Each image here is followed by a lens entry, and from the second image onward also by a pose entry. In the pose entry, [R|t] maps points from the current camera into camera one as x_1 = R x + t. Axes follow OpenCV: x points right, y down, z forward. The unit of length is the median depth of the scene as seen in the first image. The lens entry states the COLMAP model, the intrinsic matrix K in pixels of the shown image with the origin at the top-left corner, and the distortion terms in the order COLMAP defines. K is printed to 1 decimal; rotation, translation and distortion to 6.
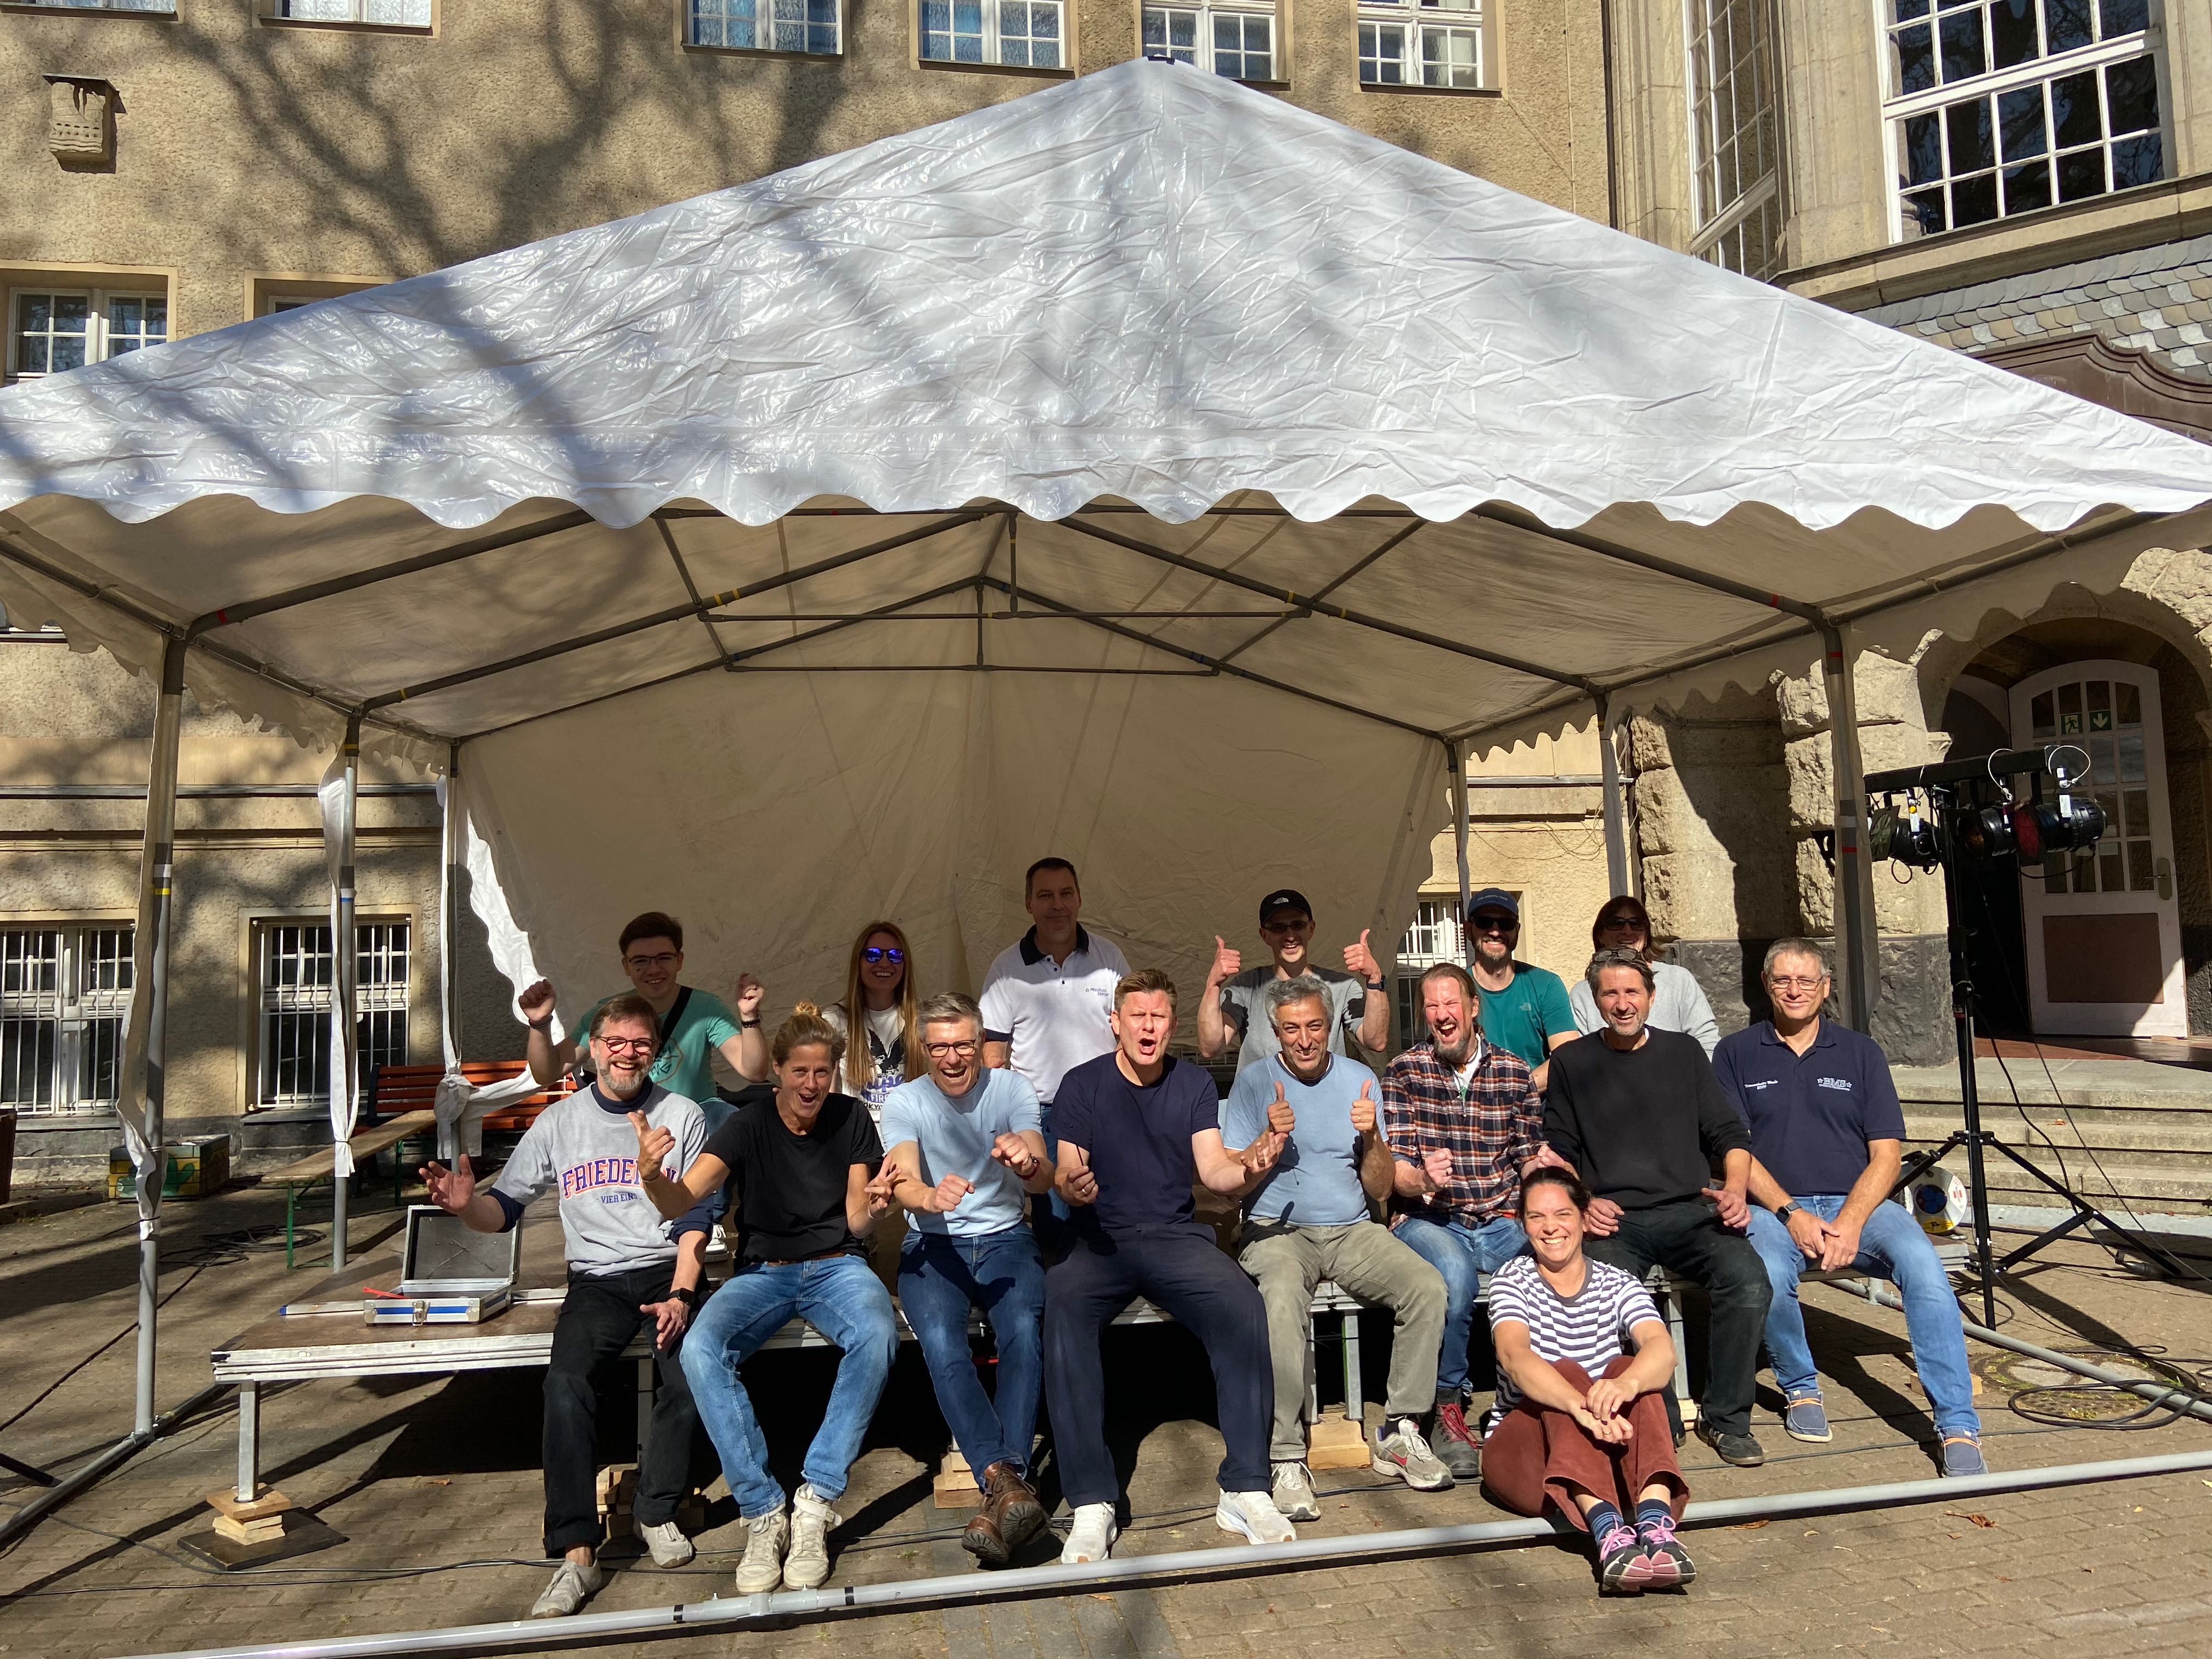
lens RADIAL K [[1656.8, 0, 1120.1], [0, 1656.8, 811.2], [0, 0, 1]] dist [0.114150, -0.137079]
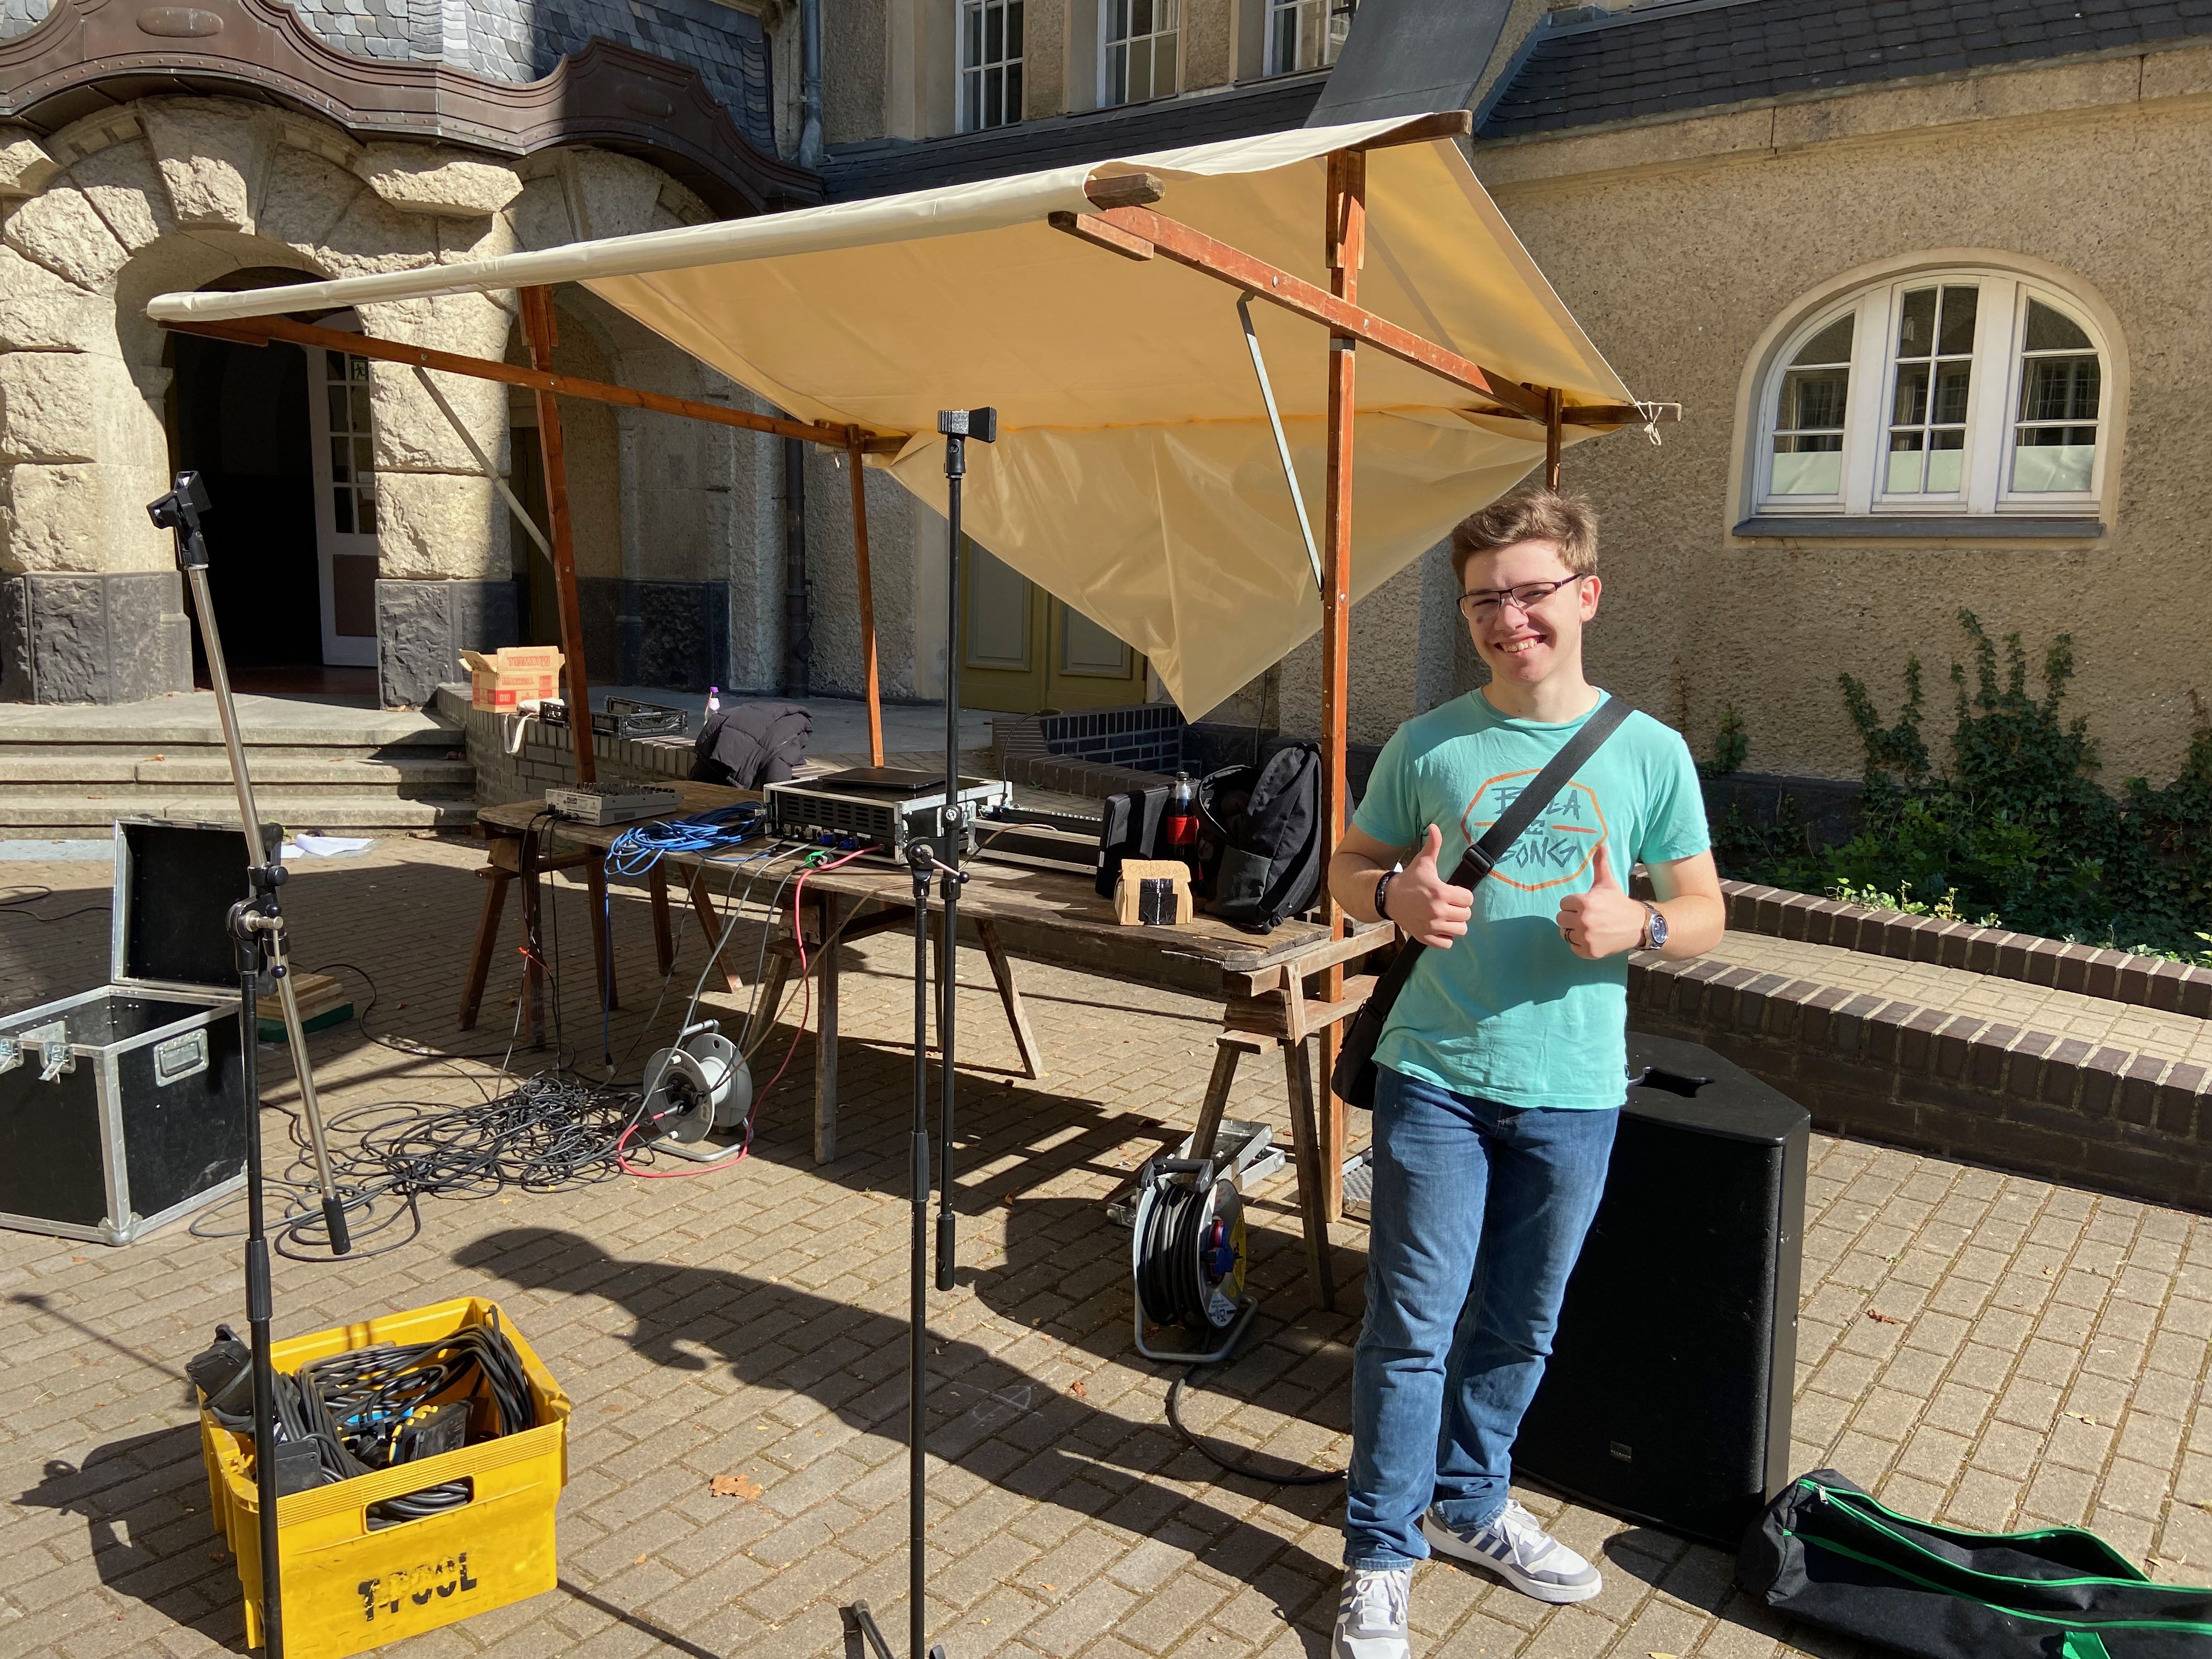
lens RADIAL K [[1656.8, 0, 1095.8], [0, 1656.8, 806.7], [0, 0, 1]] dist [0.114150, -0.137079]
pose [[0.738654, -0.059402, 0.671462, 0.238923], [-0.095856, 0.976731, 0.191857, -0.043206], [-0.667234, -0.206079, 0.715772, -0.144014]]
